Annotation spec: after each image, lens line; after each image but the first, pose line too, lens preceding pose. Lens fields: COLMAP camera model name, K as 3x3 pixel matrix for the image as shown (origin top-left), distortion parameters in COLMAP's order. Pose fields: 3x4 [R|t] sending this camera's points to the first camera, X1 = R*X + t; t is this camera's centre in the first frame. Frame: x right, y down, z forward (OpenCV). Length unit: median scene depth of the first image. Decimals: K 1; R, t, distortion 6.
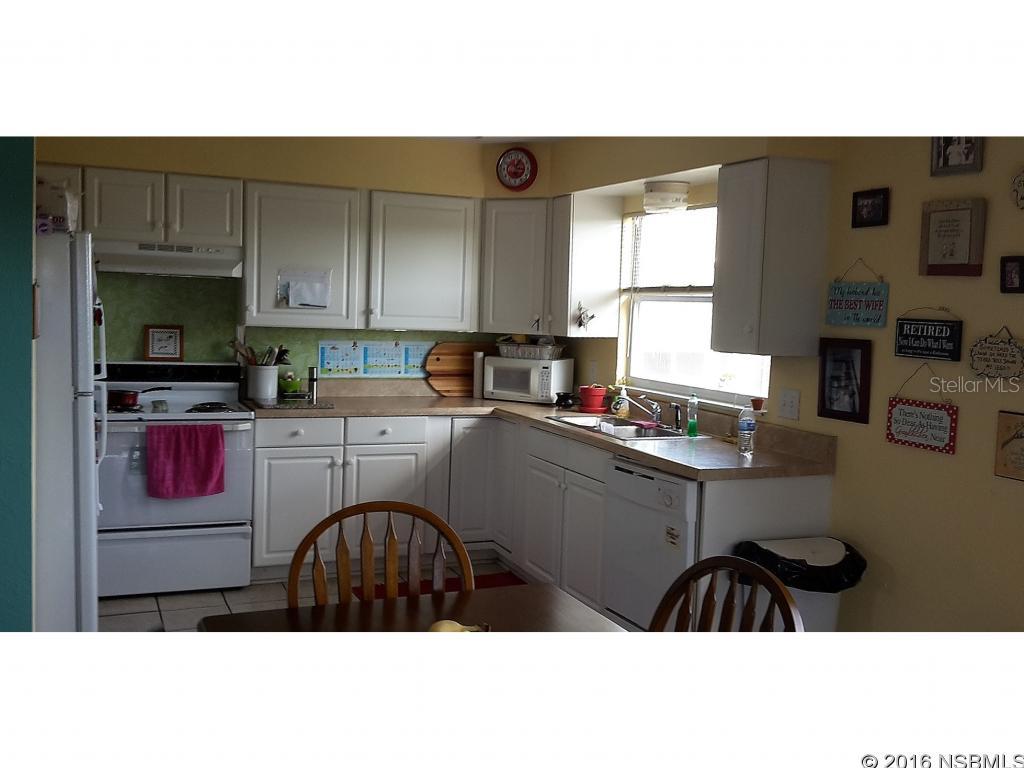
lens RADIAL K [[998.9, 0, 510.3], [0, 998.9, 391.8], [0, 0, 1]] dist [0.071348, -0.024724]
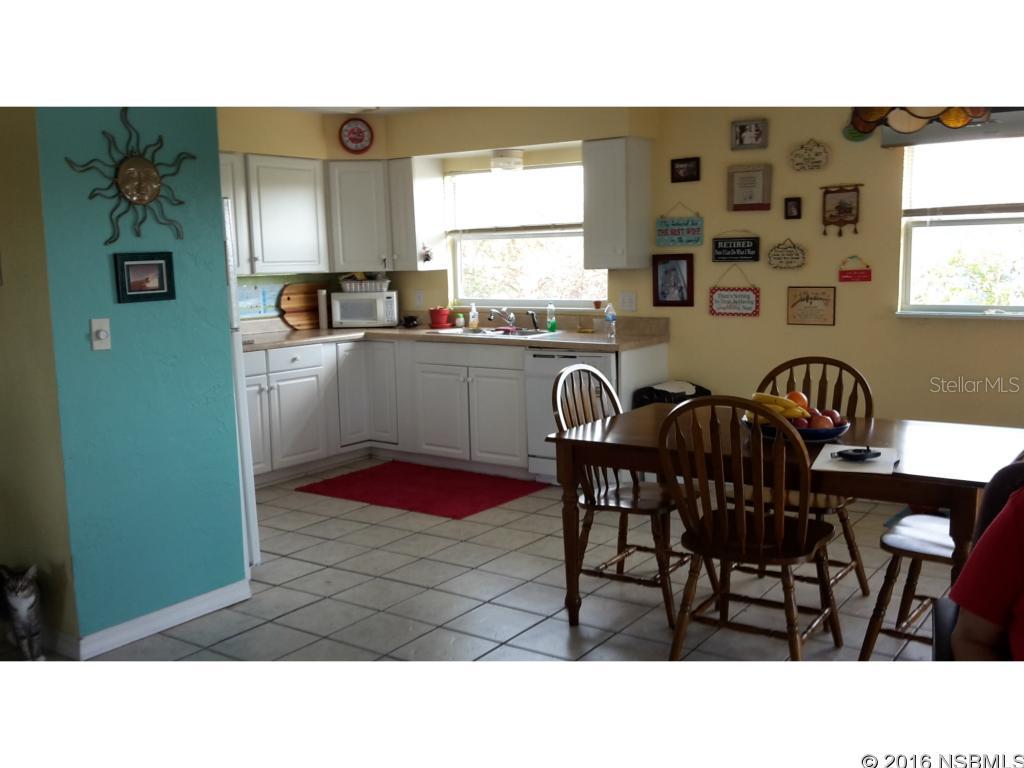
lens RADIAL K [[963.6, 0, 519.6], [0, 963.6, 379.8], [0, 0, 1]] dist [0.128450, -0.277240]
pose [[0.856747, -0.120381, 0.501491, -0.468662], [0.097421, 0.992647, 0.071847, 0.007215], [-0.506453, -0.012699, 0.862174, -0.130418]]
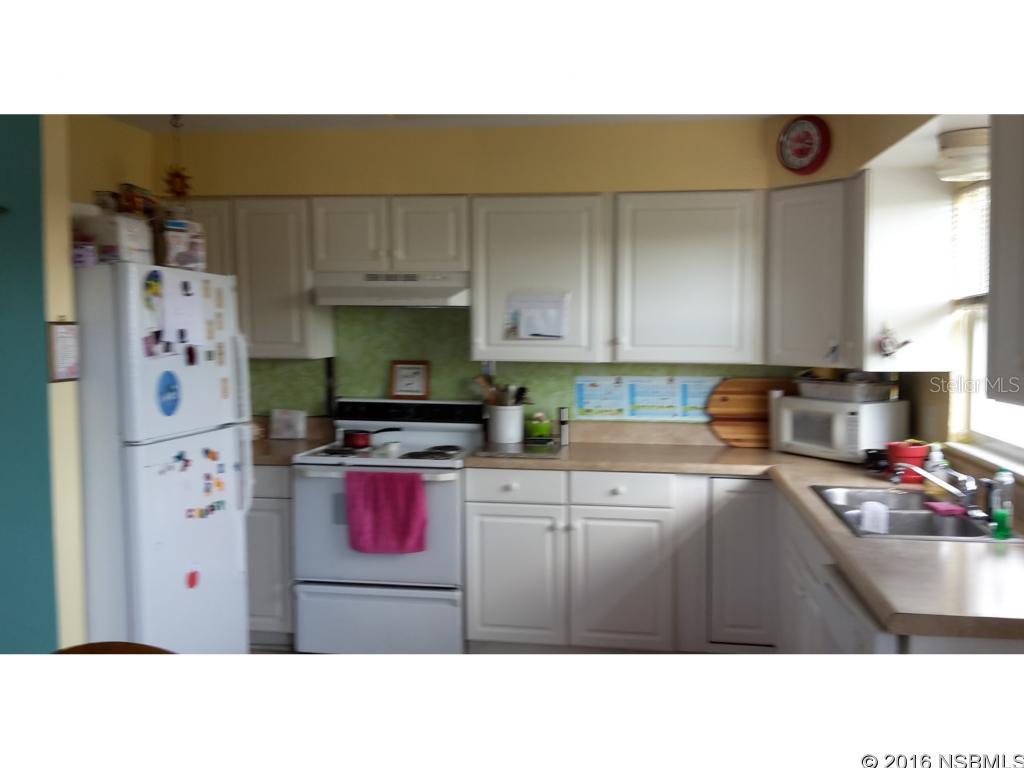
lens RADIAL K [[963.6, 0, 519.6], [0, 963.6, 379.8], [0, 0, 1]] dist [0.128450, -0.277240]
pose [[0.857445, 0.001792, -0.514573, 0.202460], [-0.021375, 0.999255, -0.032138, -0.022060], [0.514132, 0.038556, 0.856844, 0.289844]]
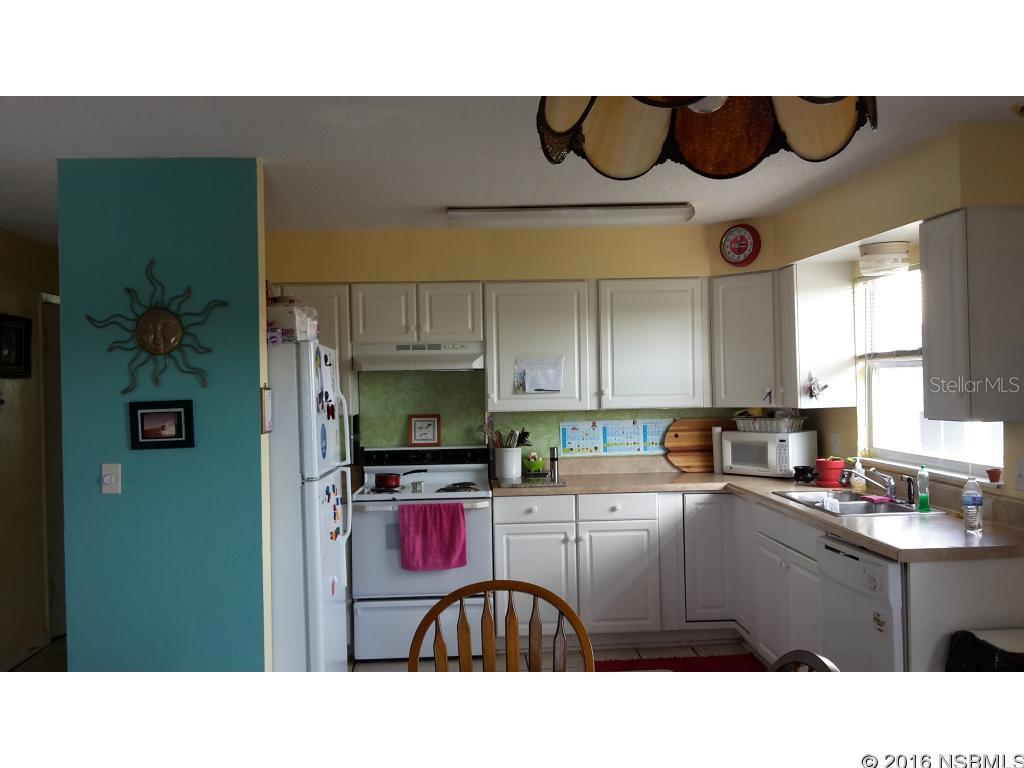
lens RADIAL K [[944.2, 0, 512.0], [0, 944.2, 384.0], [0, 0, 1]] dist [0.130307, -0.276792]
pose [[0.940770, -0.053730, -0.334762, 0.107423], [0.024558, 0.995568, -0.090778, -0.001504], [0.338156, 0.077180, 0.937920, 0.033840]]
